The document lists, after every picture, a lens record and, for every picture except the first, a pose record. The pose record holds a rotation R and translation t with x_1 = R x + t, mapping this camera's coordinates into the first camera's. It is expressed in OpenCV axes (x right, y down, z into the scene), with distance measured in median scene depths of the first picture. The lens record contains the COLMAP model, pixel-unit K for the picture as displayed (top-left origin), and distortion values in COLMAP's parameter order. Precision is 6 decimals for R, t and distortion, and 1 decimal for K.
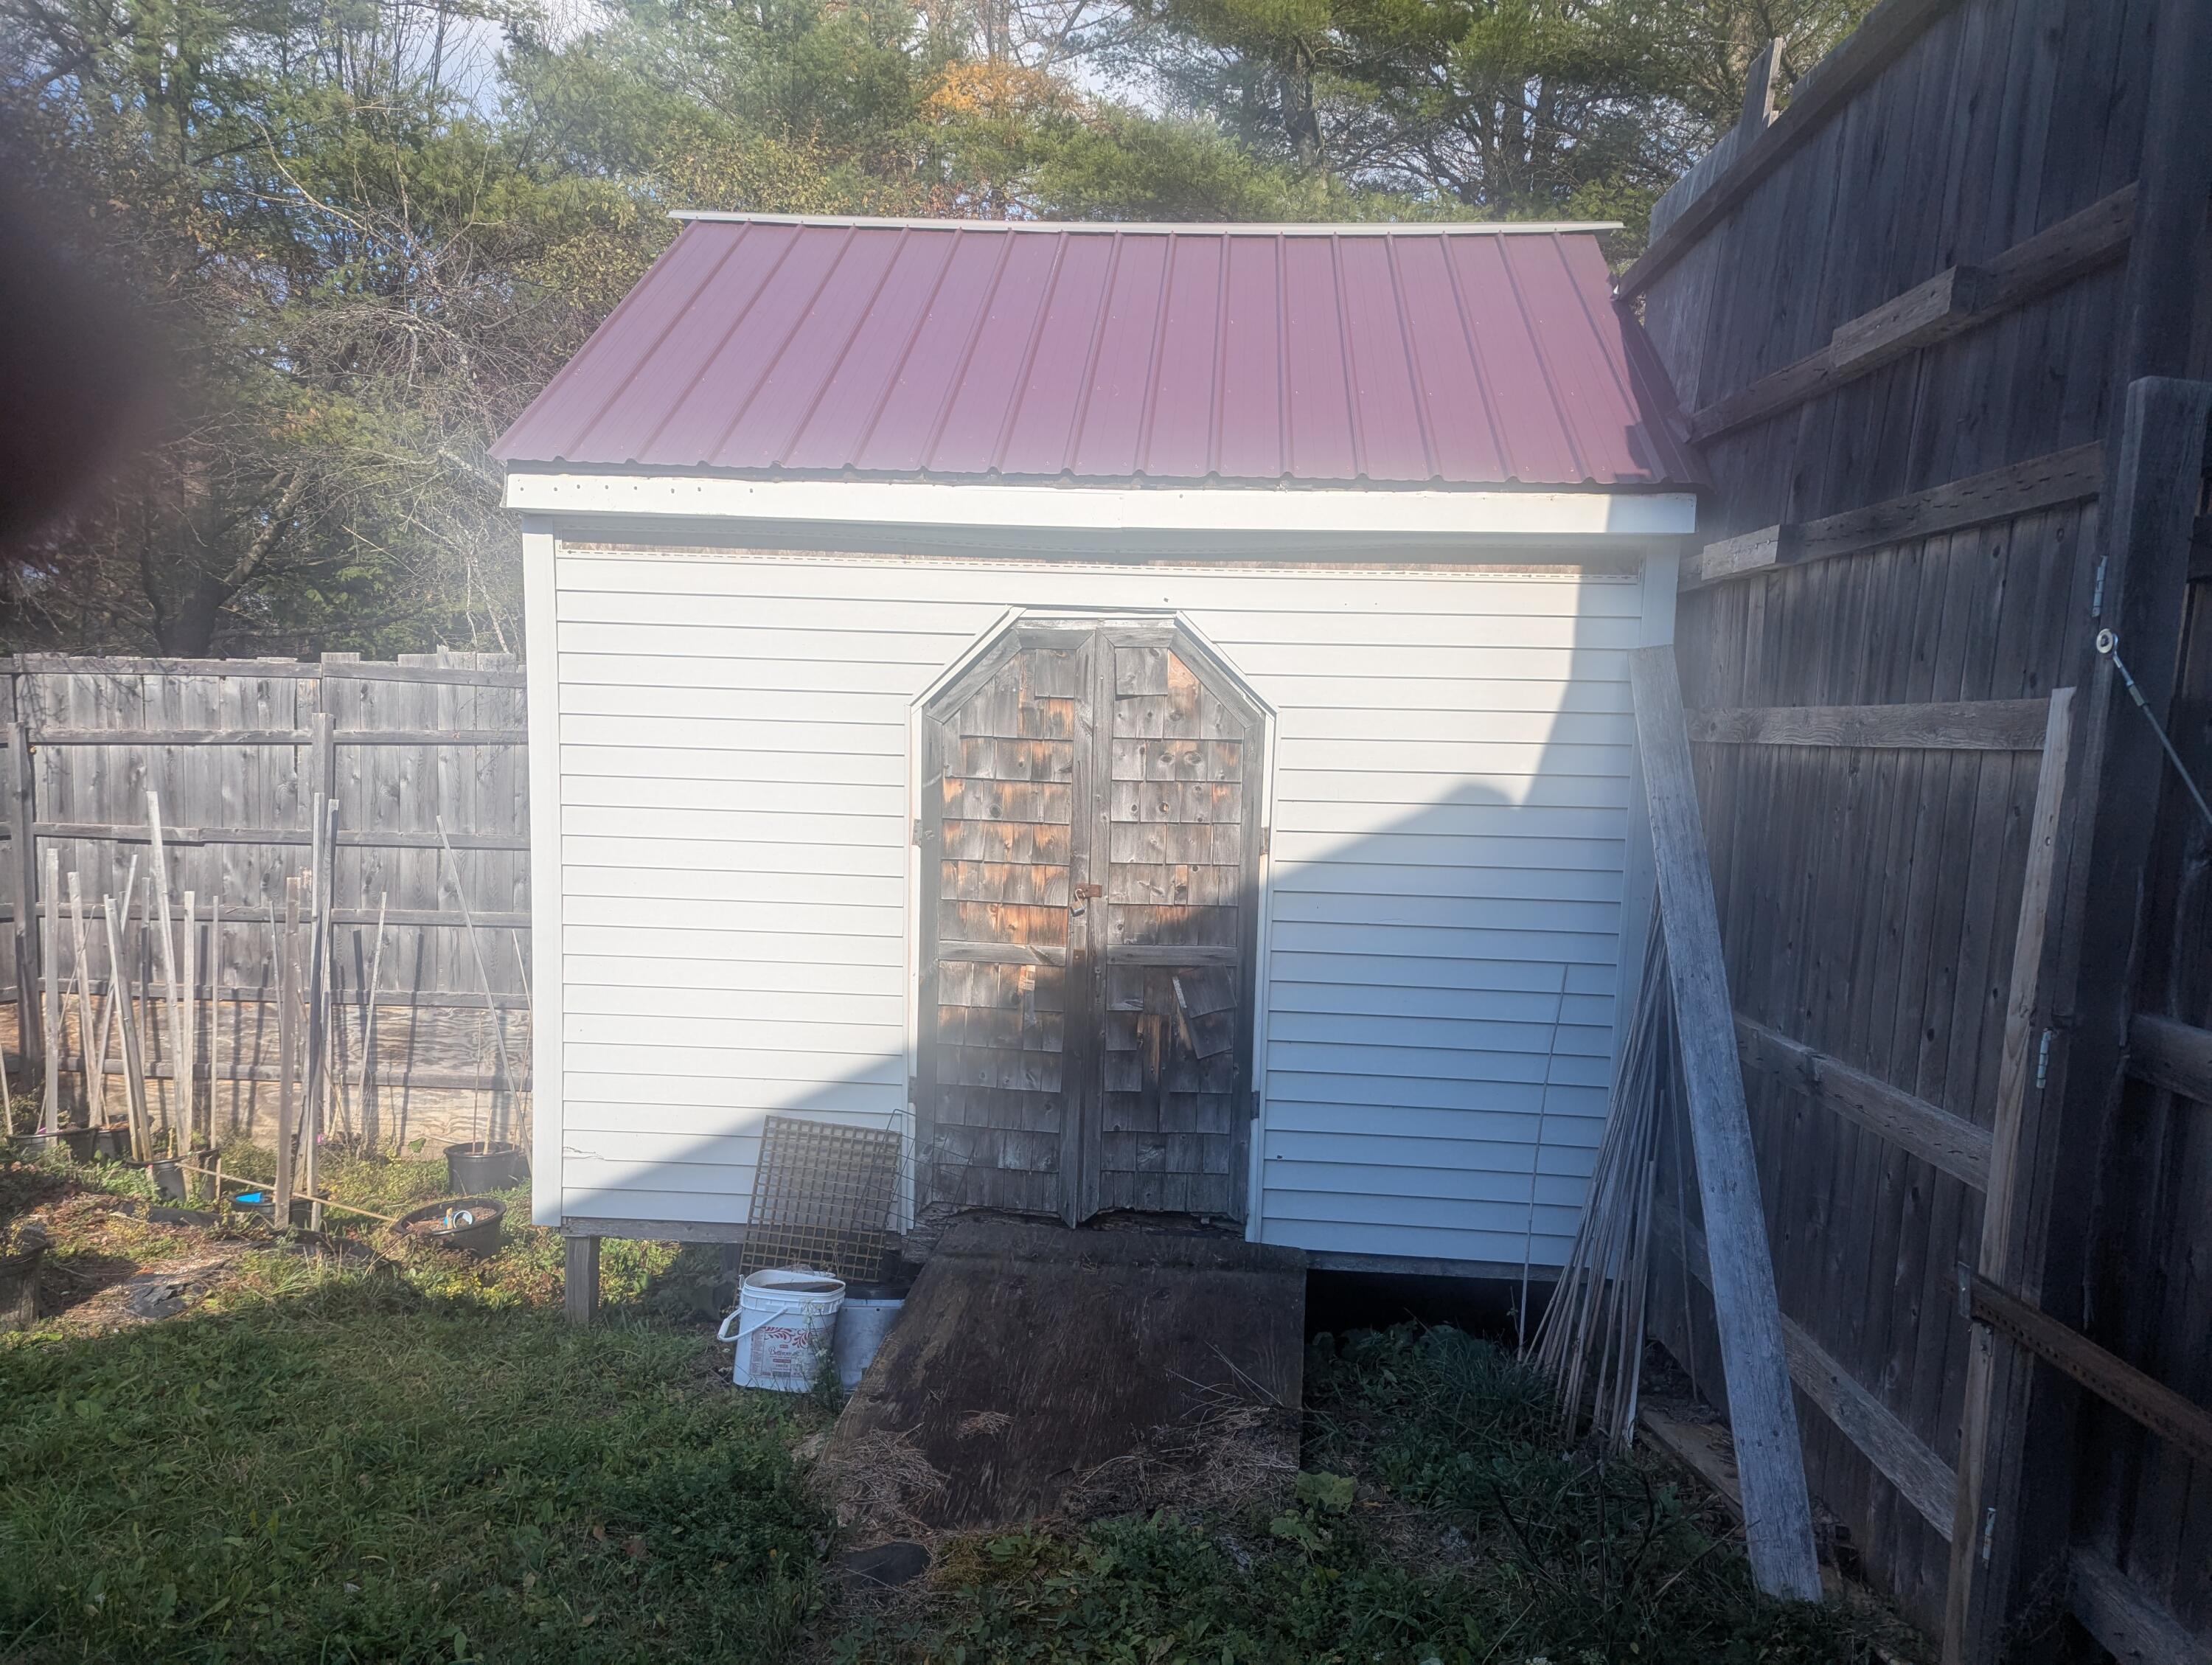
lens RADIAL K [[1538.4, 0, 1102.3], [0, 1538.4, 827.7], [0, 0, 1]] dist [0.061376, -0.056234]
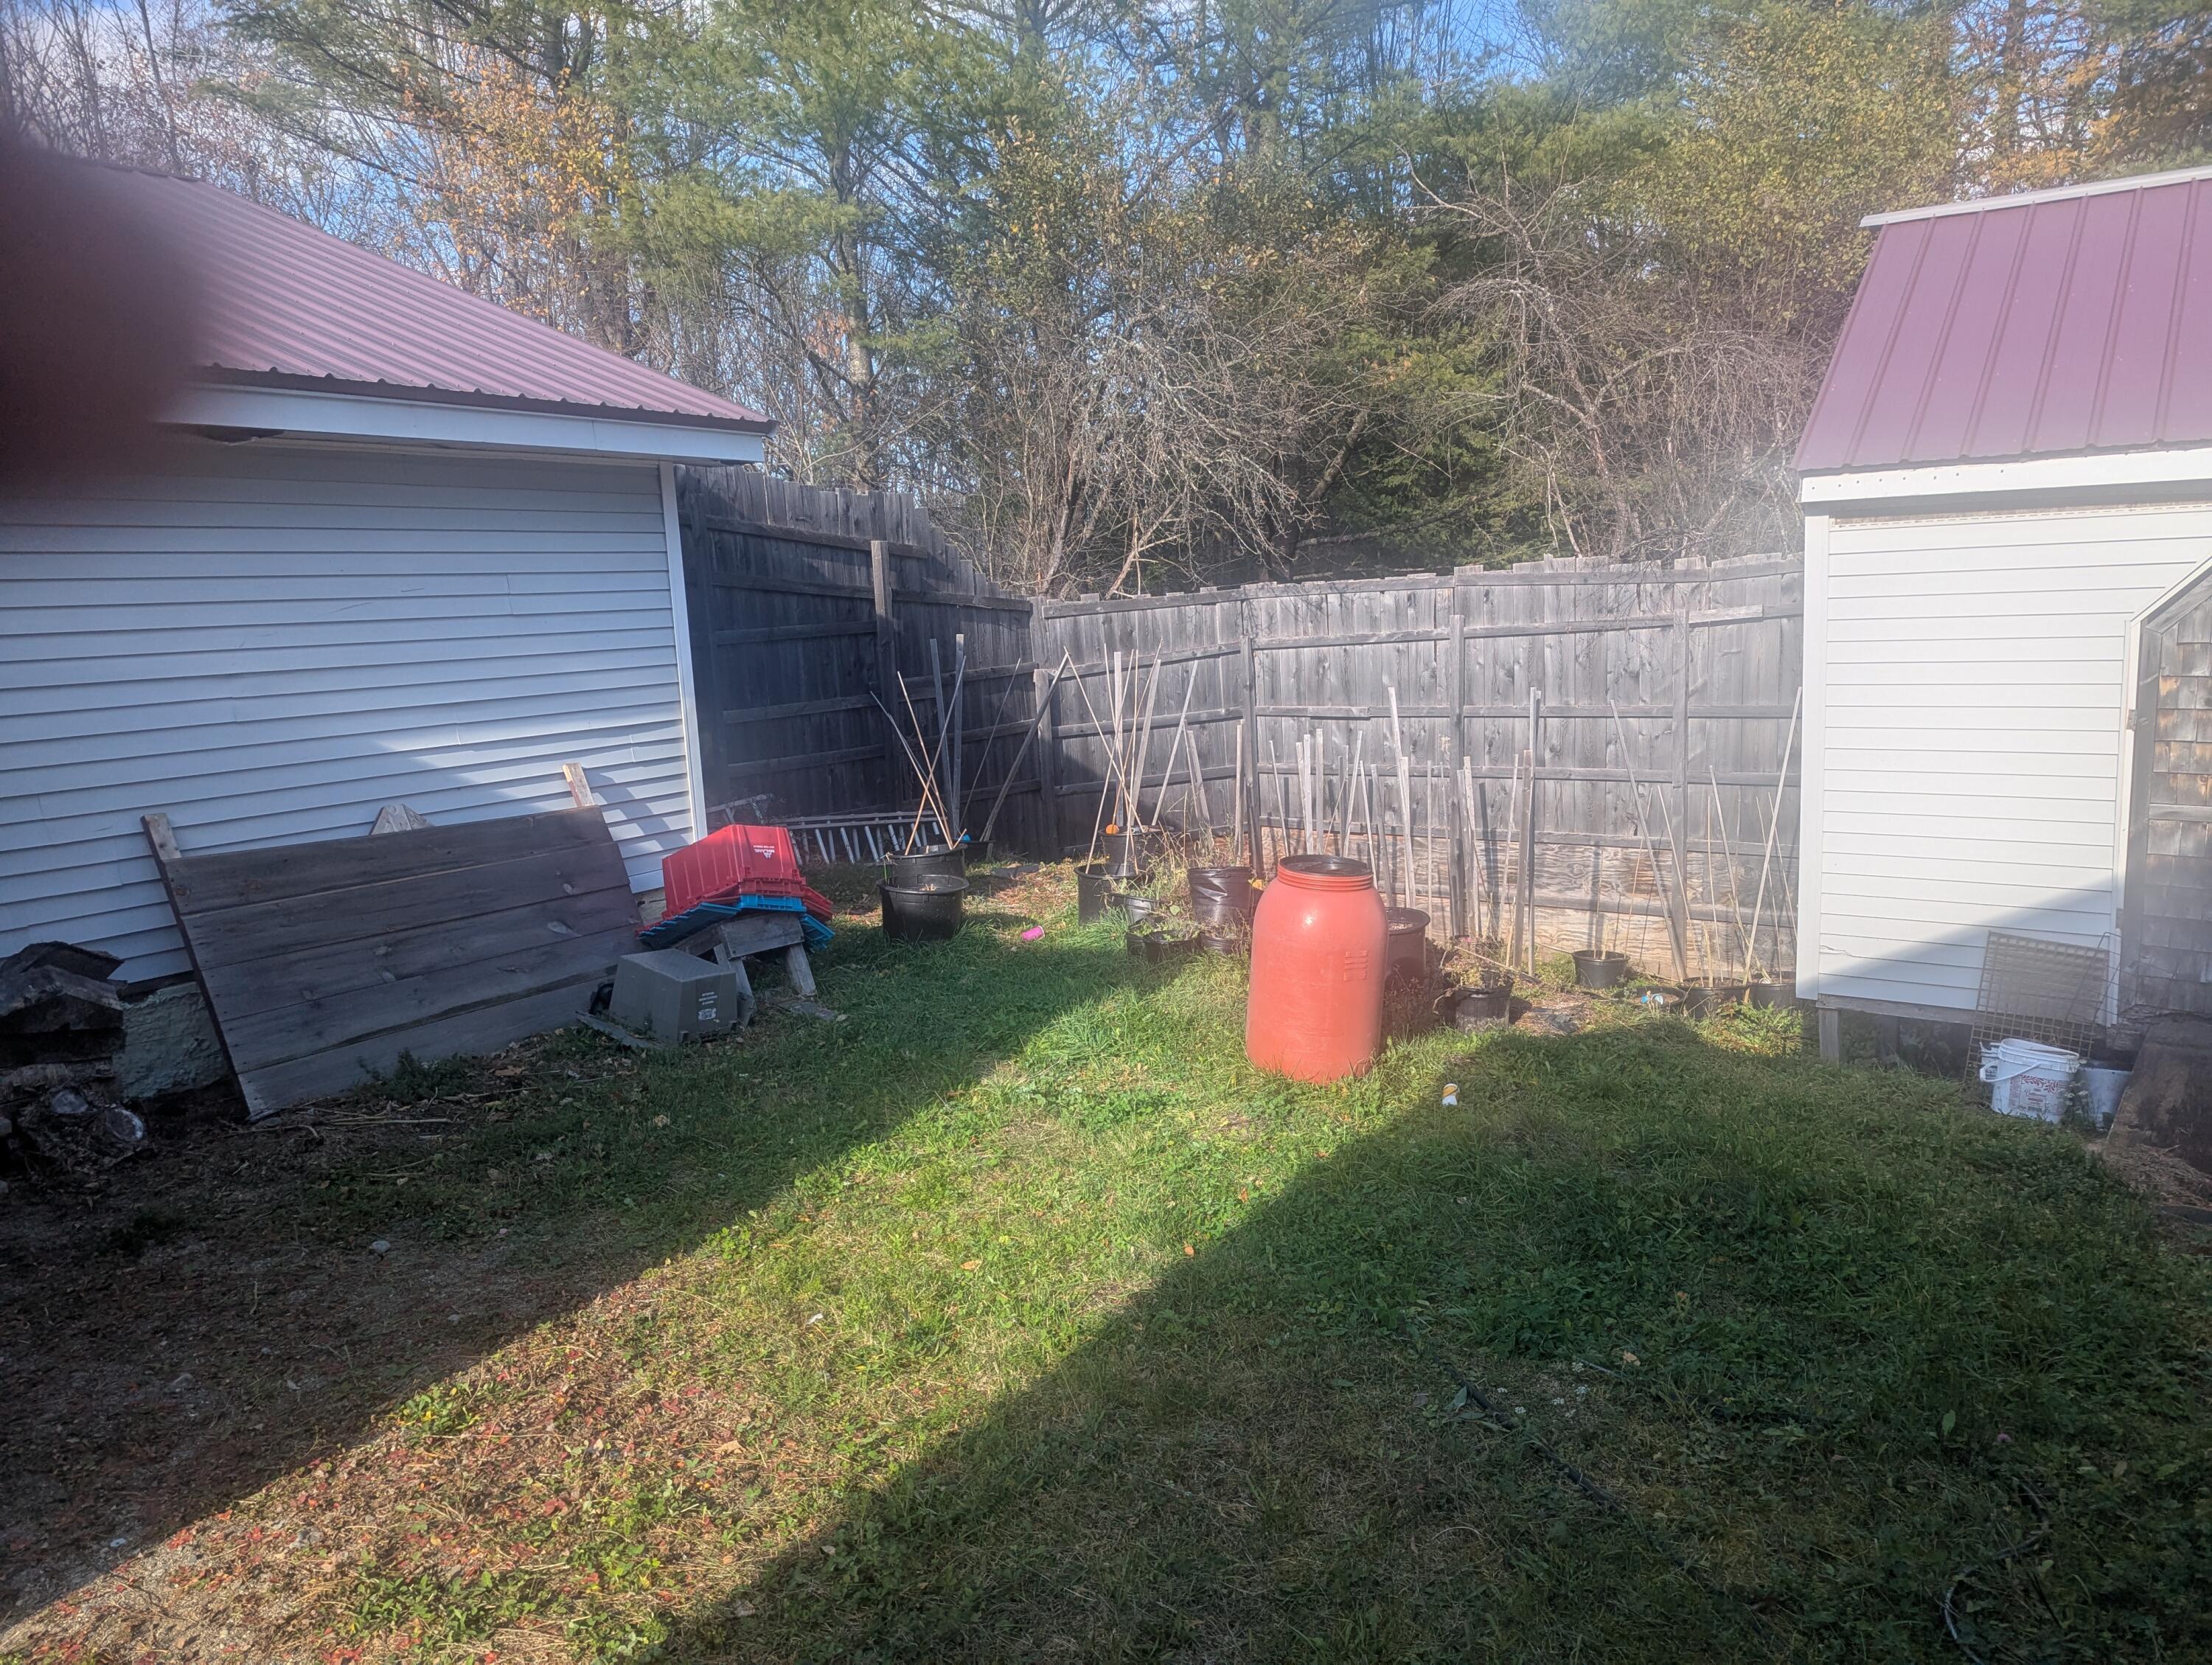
lens RADIAL K [[1538.4, 0, 1102.3], [0, 1538.4, 827.7], [0, 0, 1]] dist [0.061376, -0.056234]
pose [[0.849902, 0.014195, -0.526750, -0.155181], [0.040494, 0.994922, 0.092148, -0.059435], [0.525383, -0.099647, 0.845011, -0.535138]]
